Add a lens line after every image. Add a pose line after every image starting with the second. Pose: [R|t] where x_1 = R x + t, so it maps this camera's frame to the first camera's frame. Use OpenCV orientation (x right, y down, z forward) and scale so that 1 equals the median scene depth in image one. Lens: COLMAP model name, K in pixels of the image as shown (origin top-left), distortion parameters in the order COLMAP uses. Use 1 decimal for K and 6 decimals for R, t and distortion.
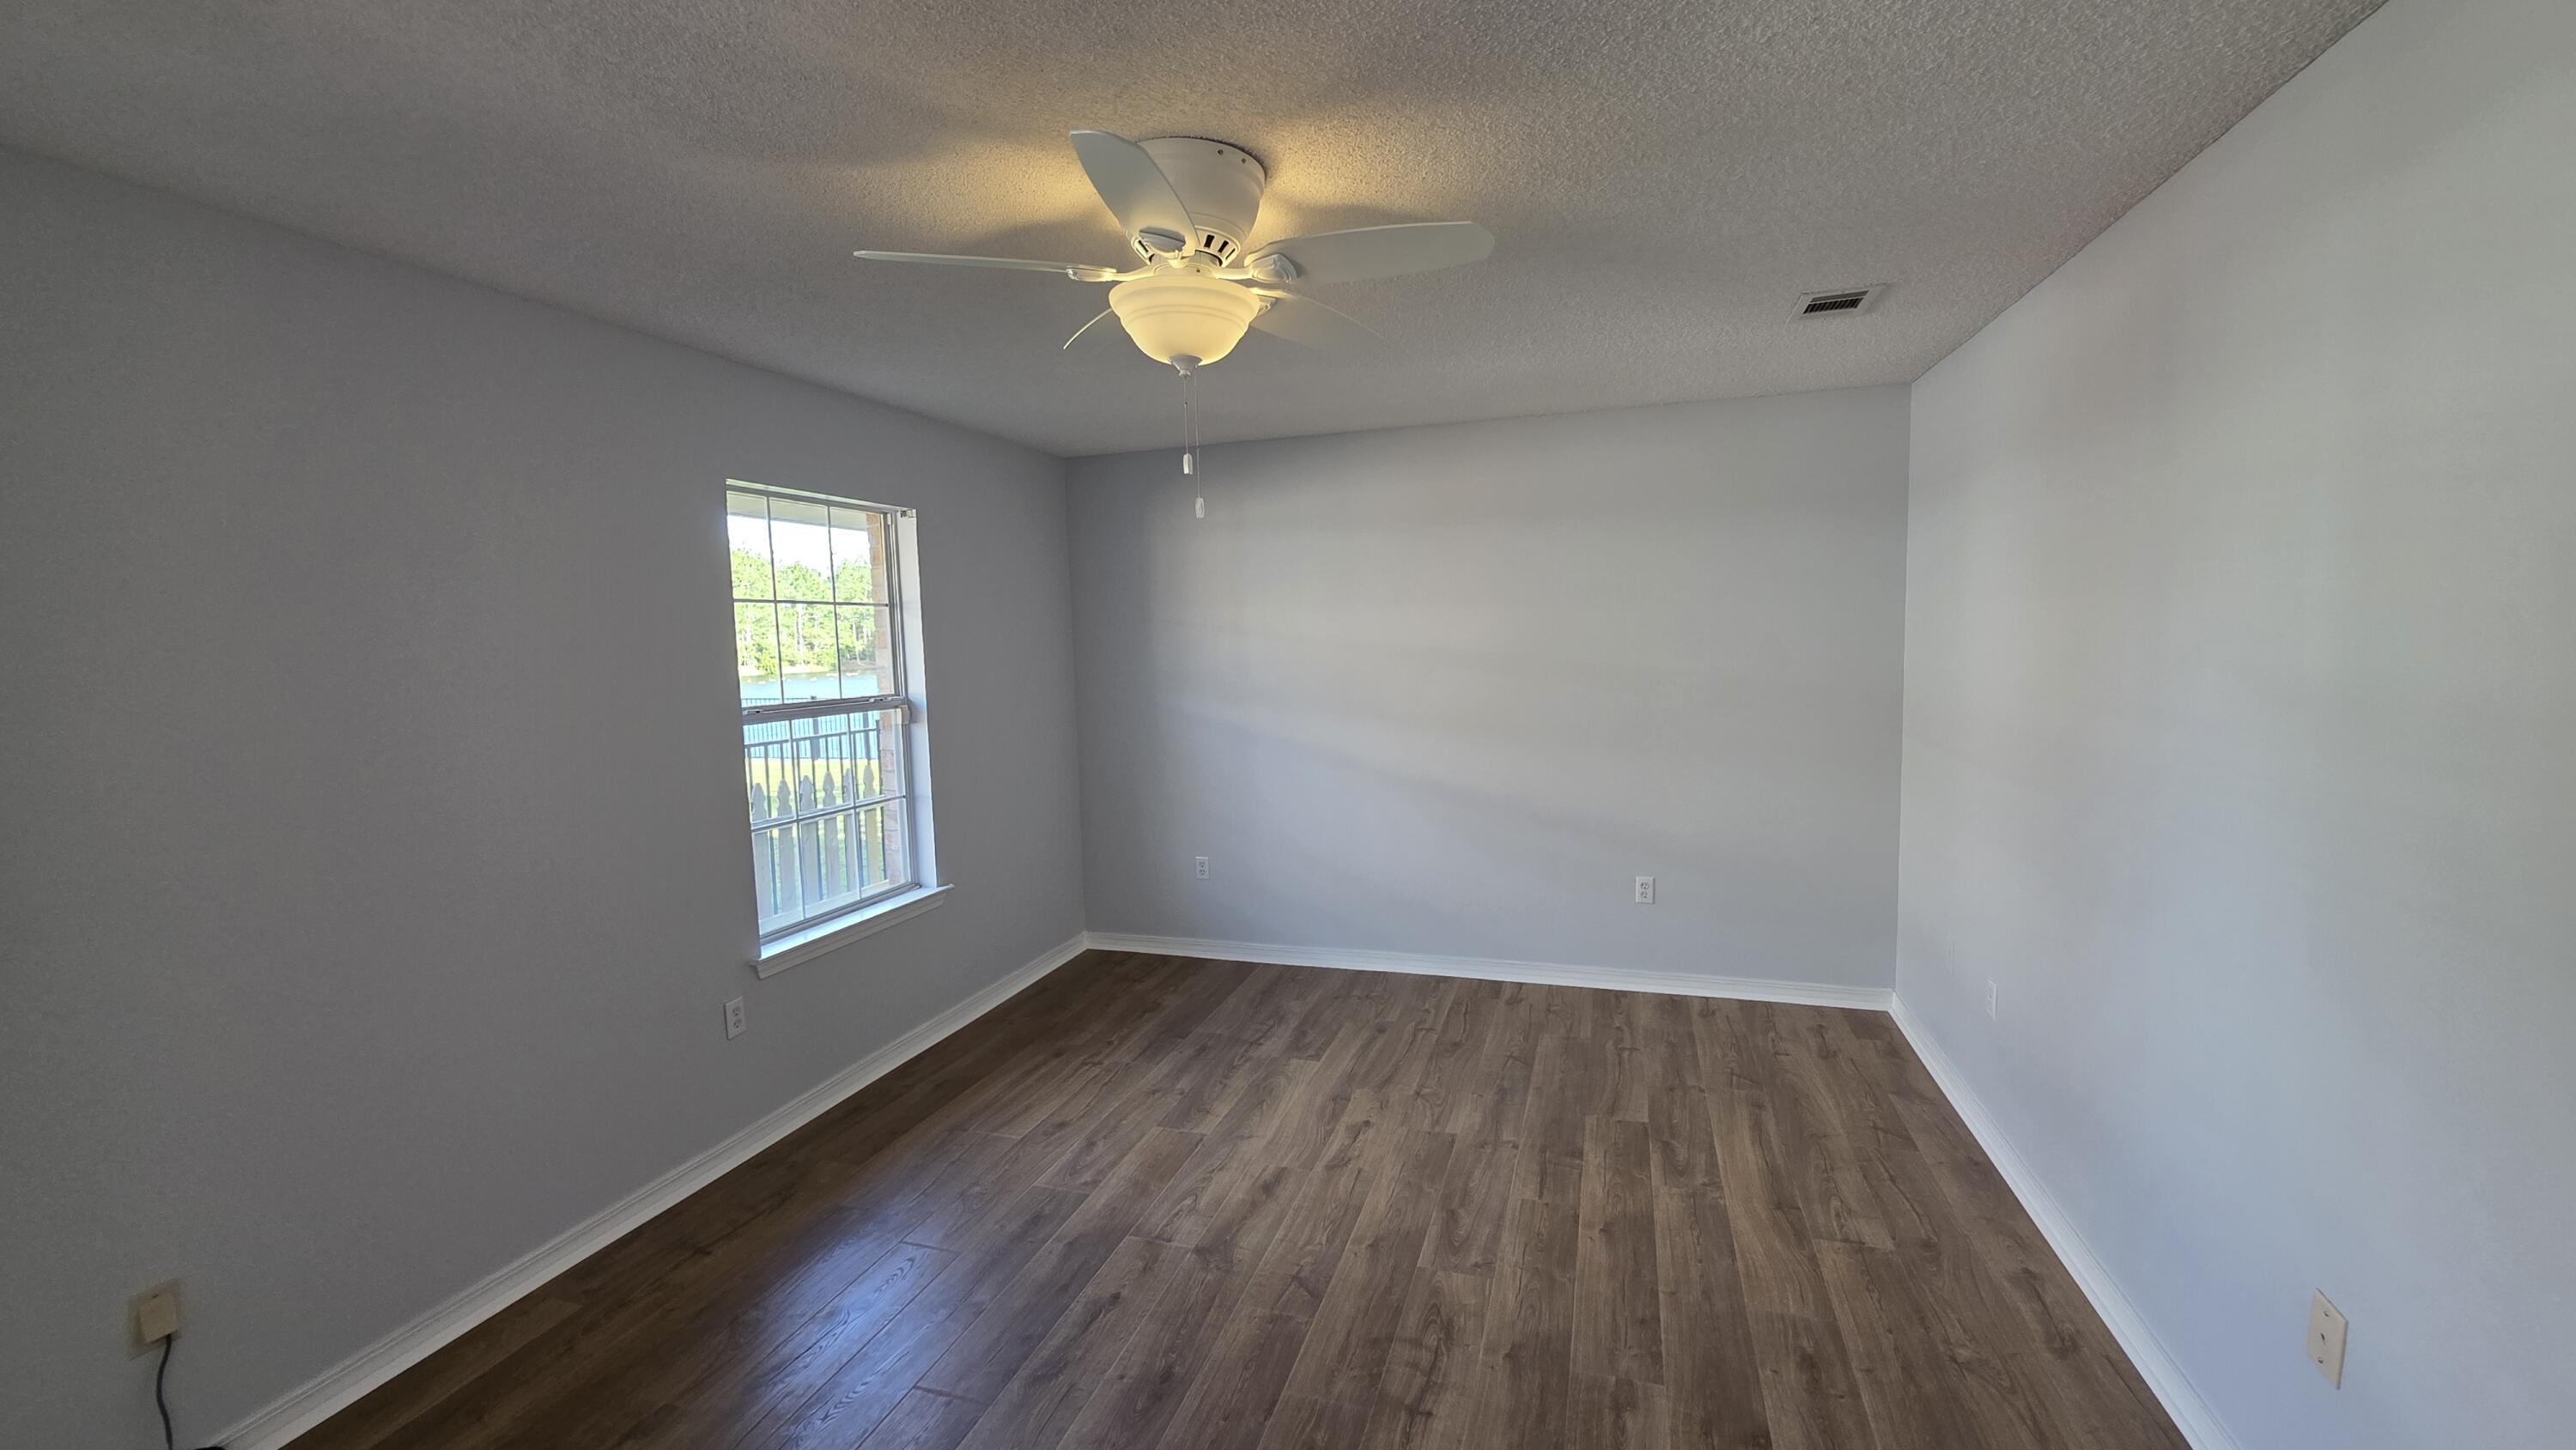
lens RADIAL K [[1032.2, 0, 1291.2], [0, 1032.2, 728.9], [0, 0, 1]] dist [-0.002872, -0.000281]
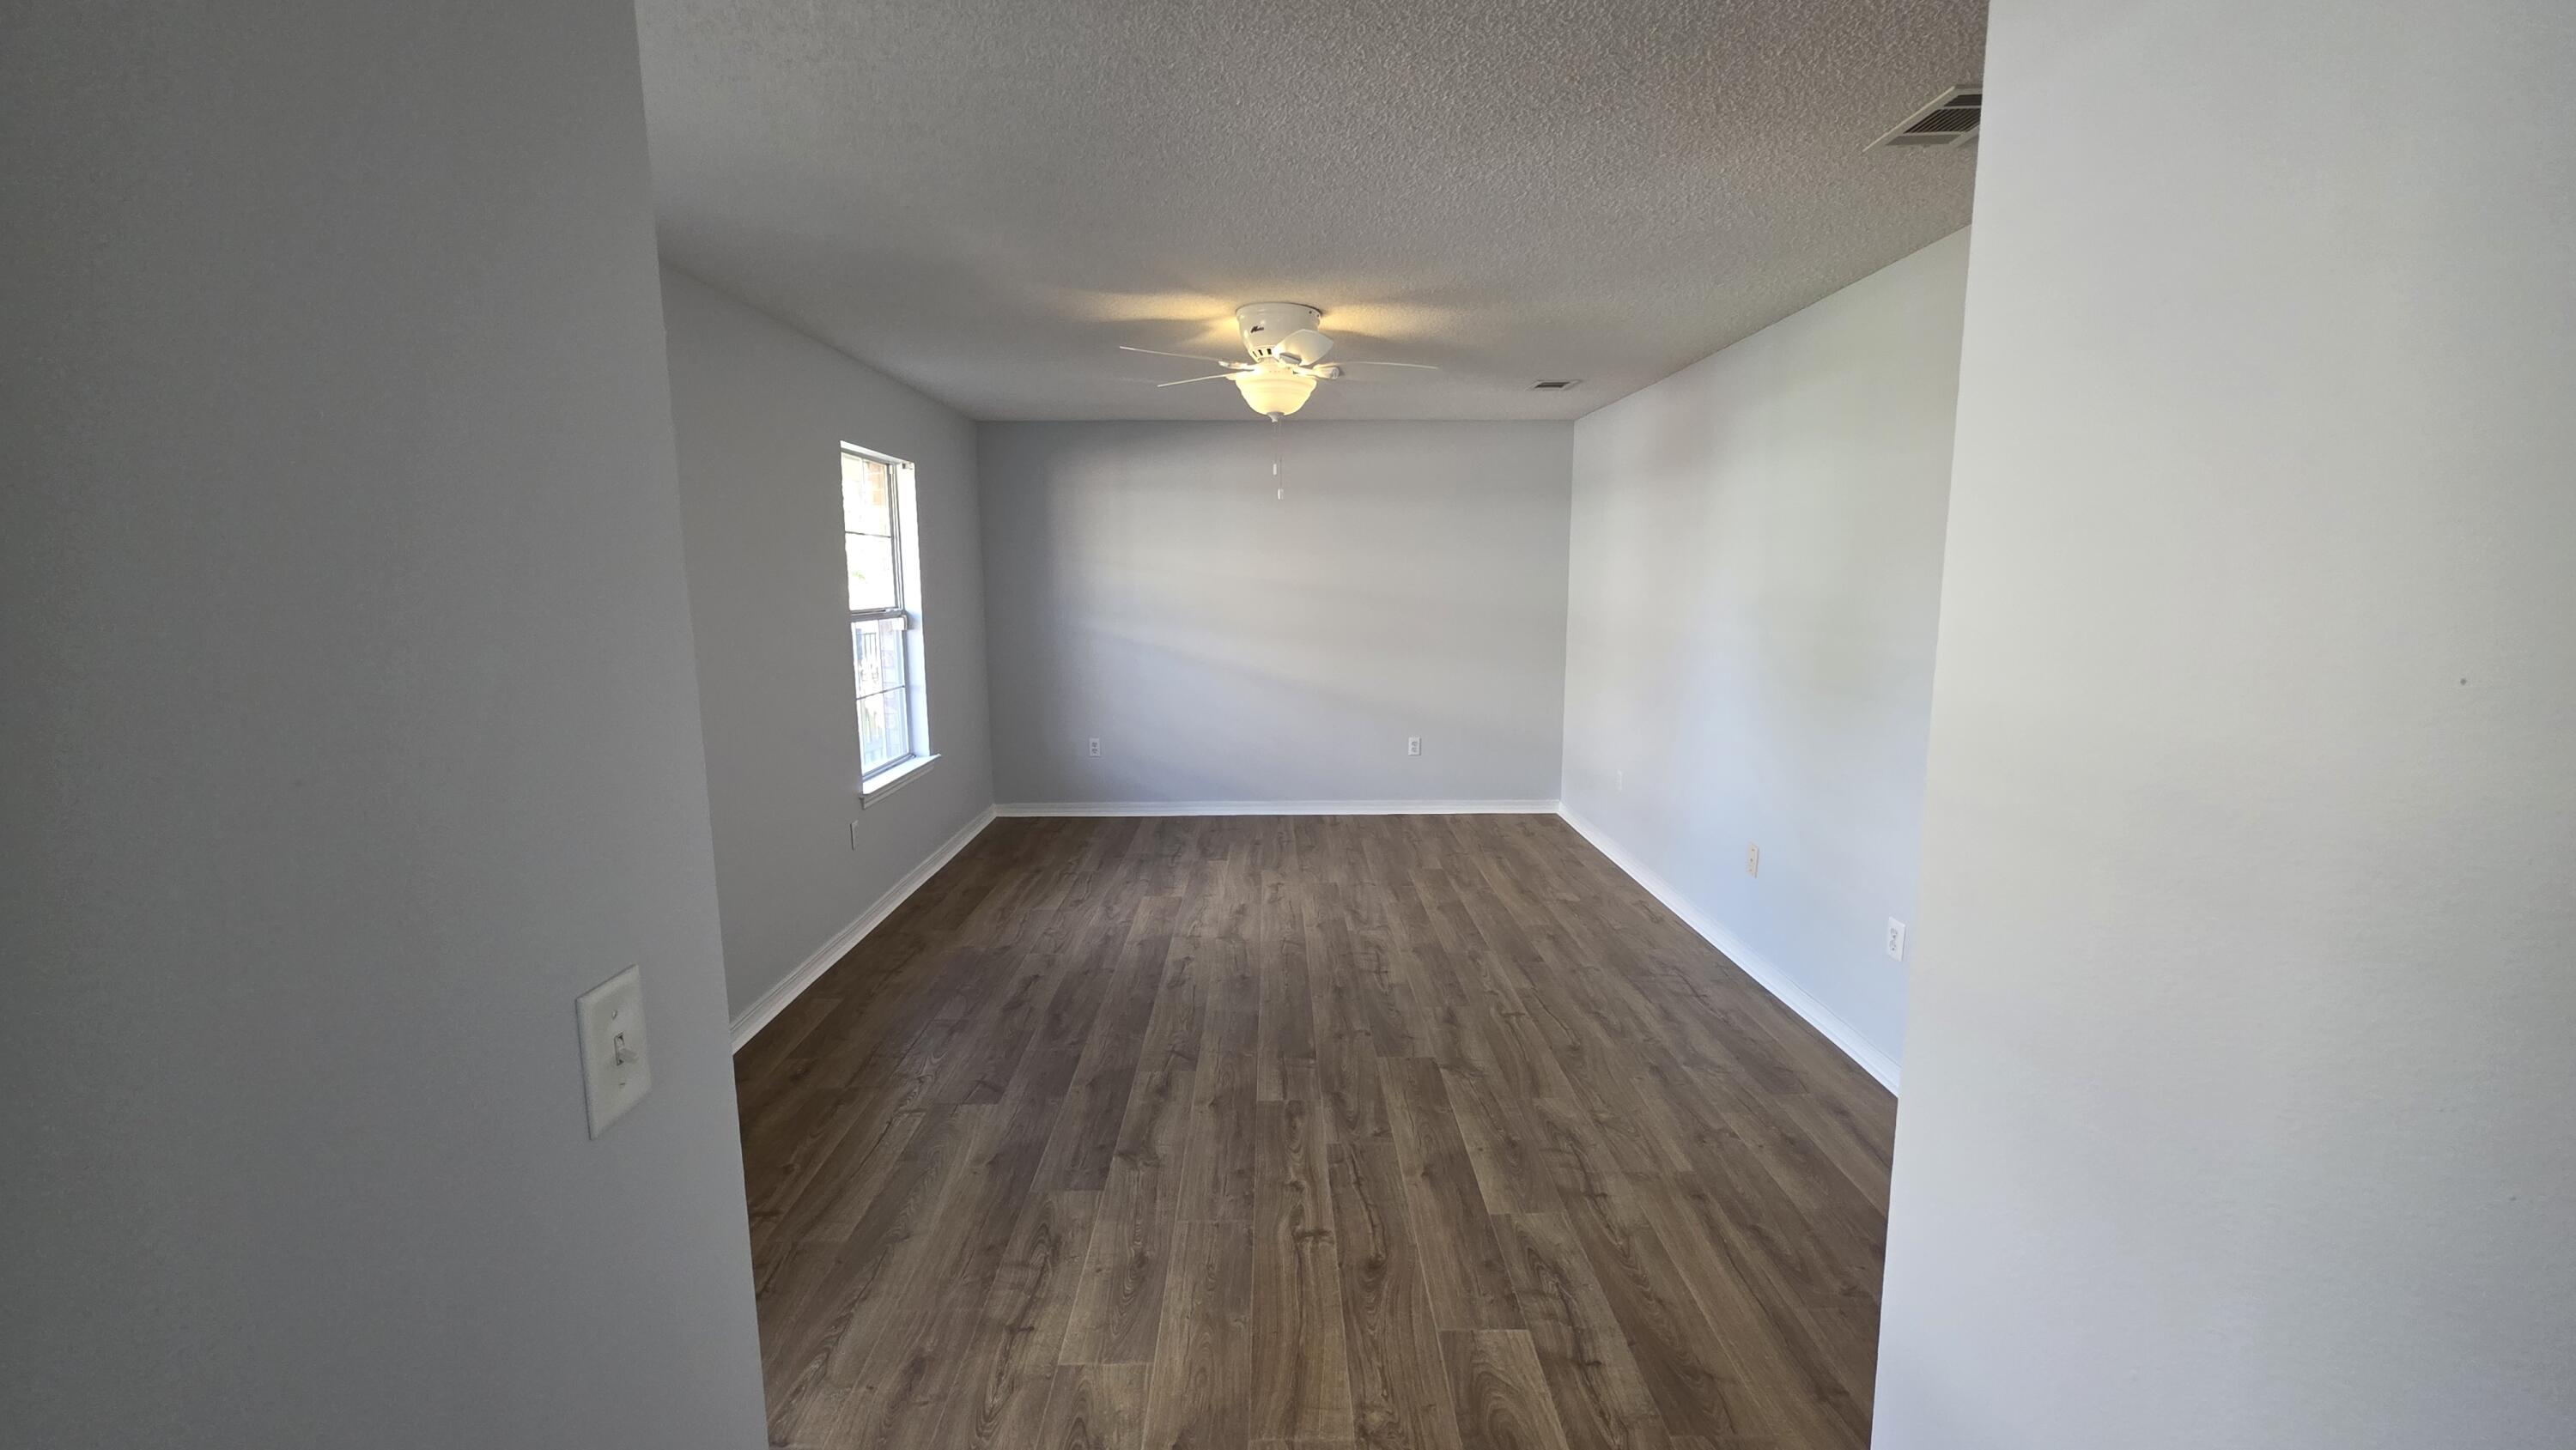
lens RADIAL K [[1029.1, 0, 1299.1], [0, 1029.1, 725.2], [0, 0, 1]] dist [0.000624, 0.000020]
pose [[0.944555, -0.023810, 0.327488, -0.441352], [0.008153, 0.998761, 0.049100, 0.073148], [-0.328251, -0.043708, 0.943579, -0.514618]]
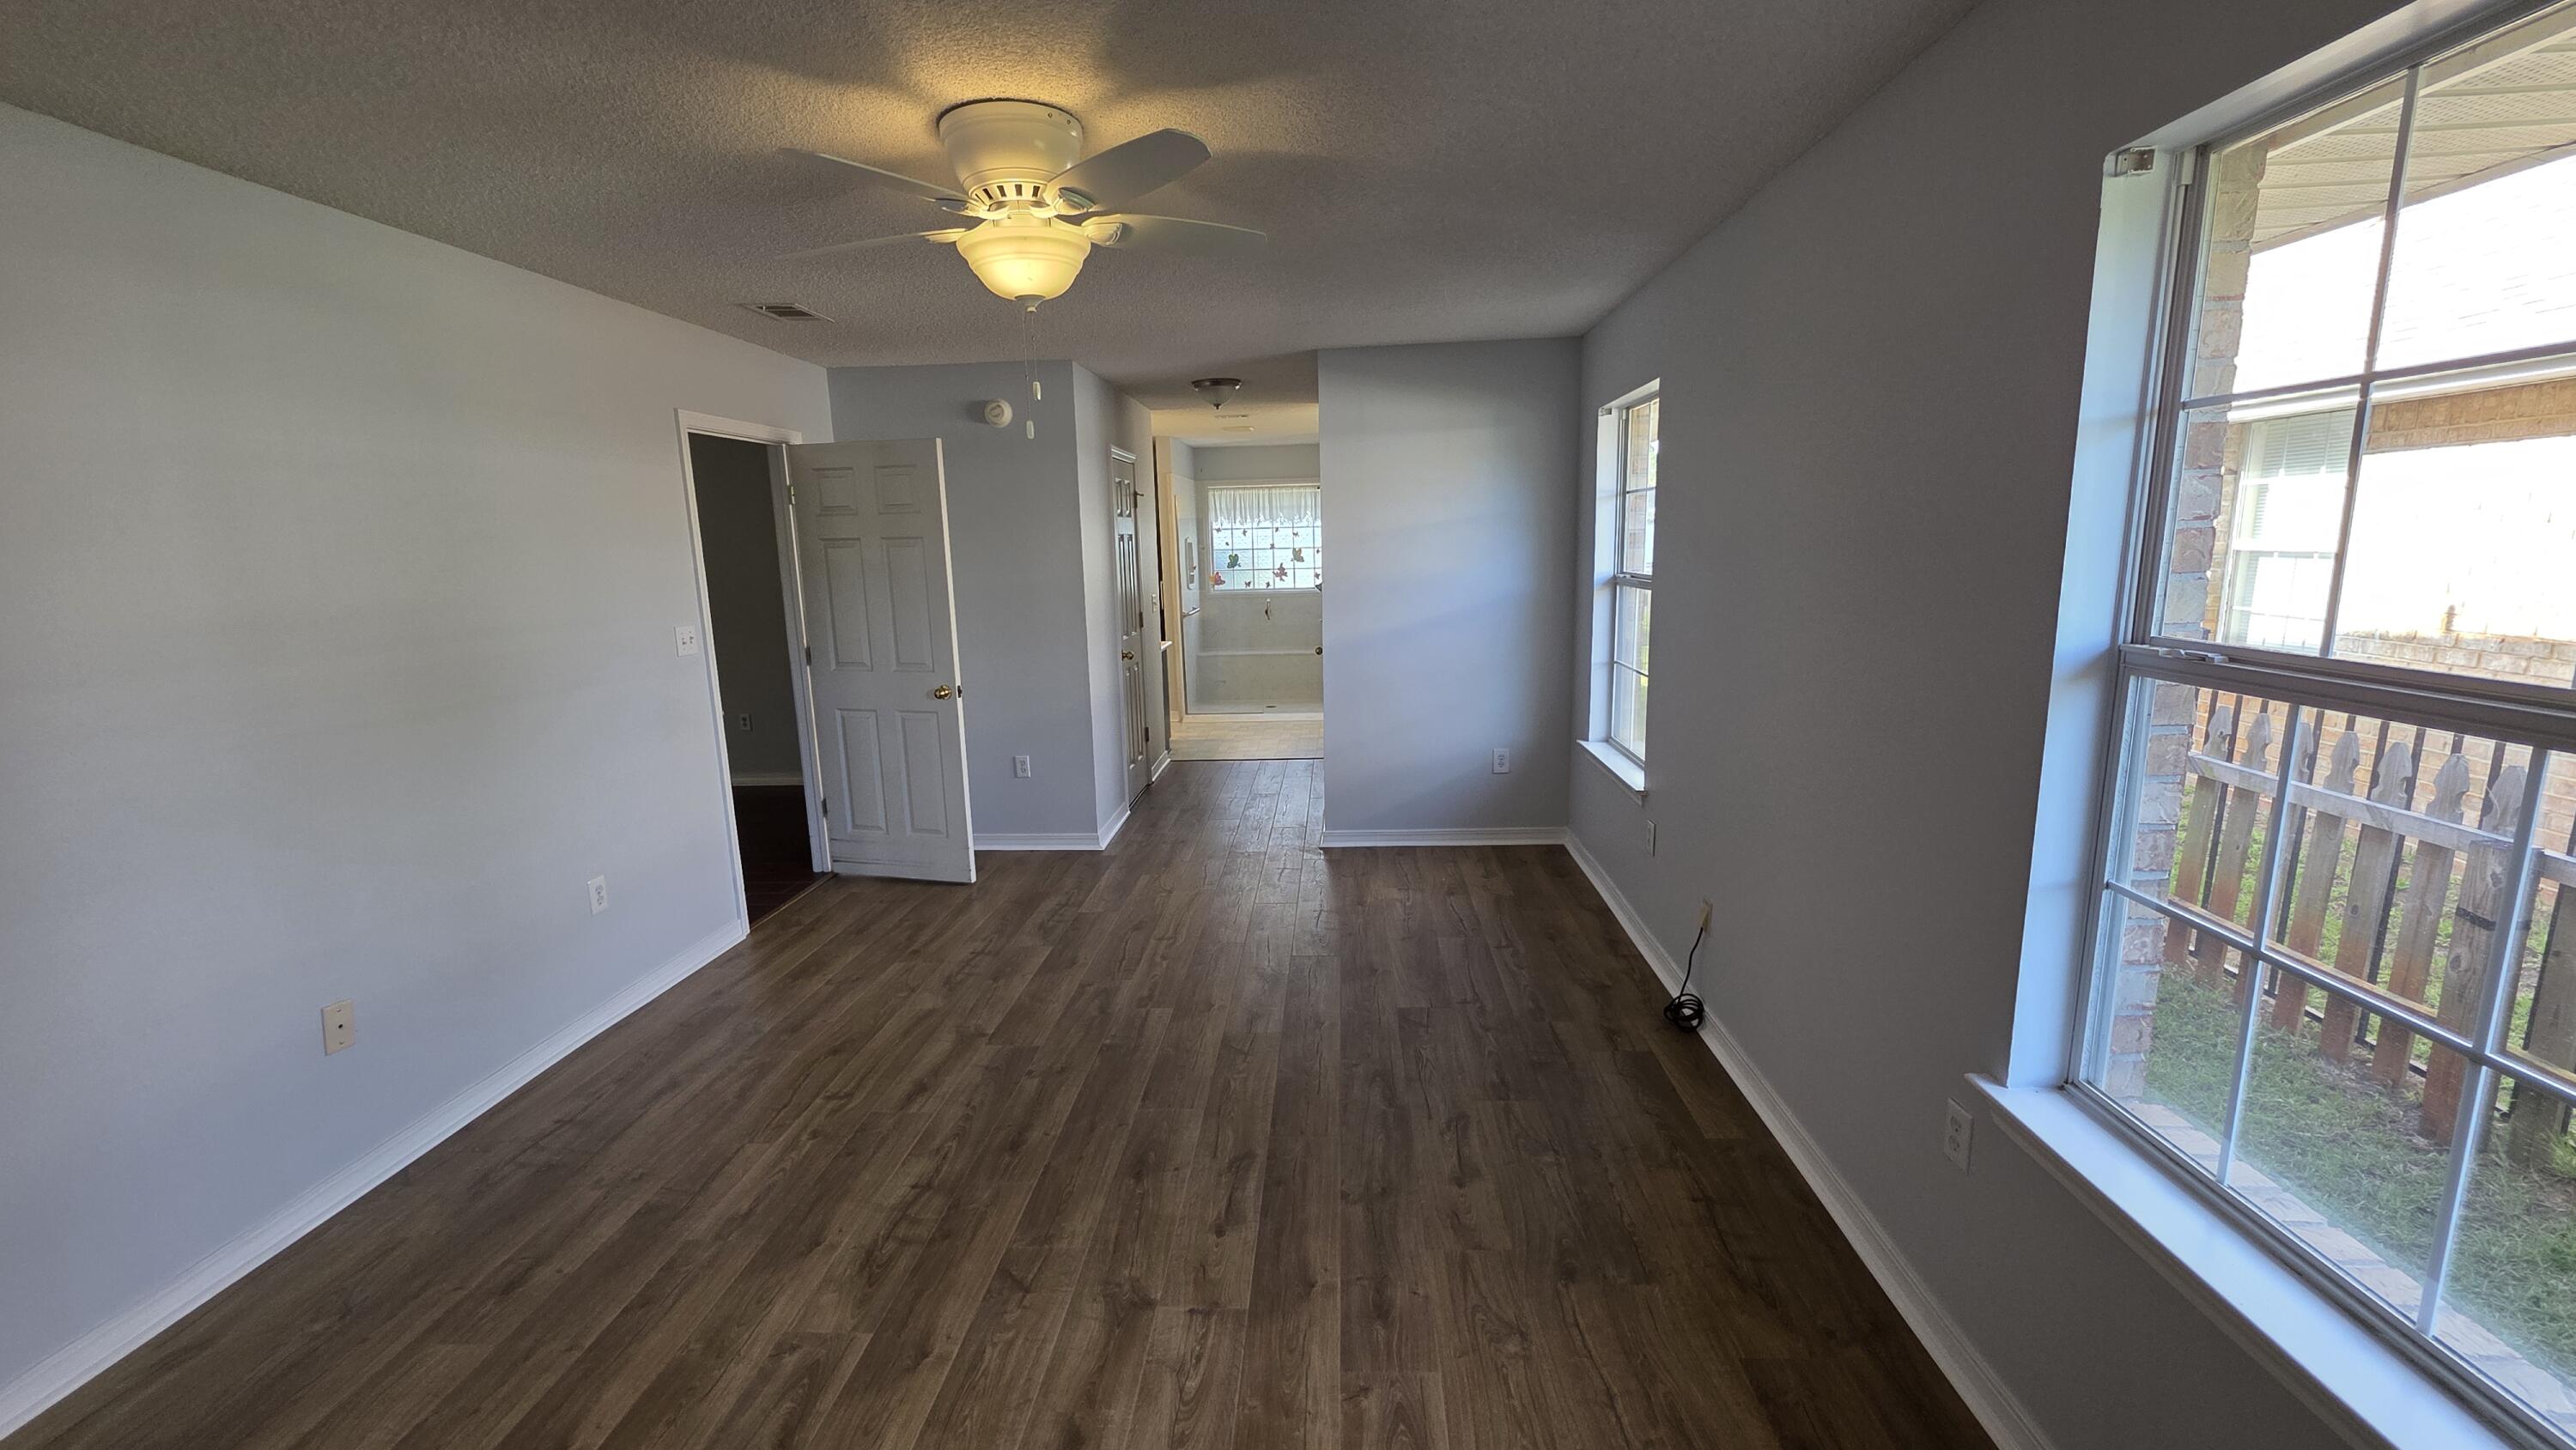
lens RADIAL K [[1032.2, 0, 1291.2], [0, 1032.2, 728.9], [0, 0, 1]] dist [-0.002872, -0.000281]
pose [[-0.965808, 0.096619, -0.240580, -0.040294], [0.027222, 0.960624, 0.276514, -0.132306], [0.257823, 0.260511, -0.930409, 1.457634]]
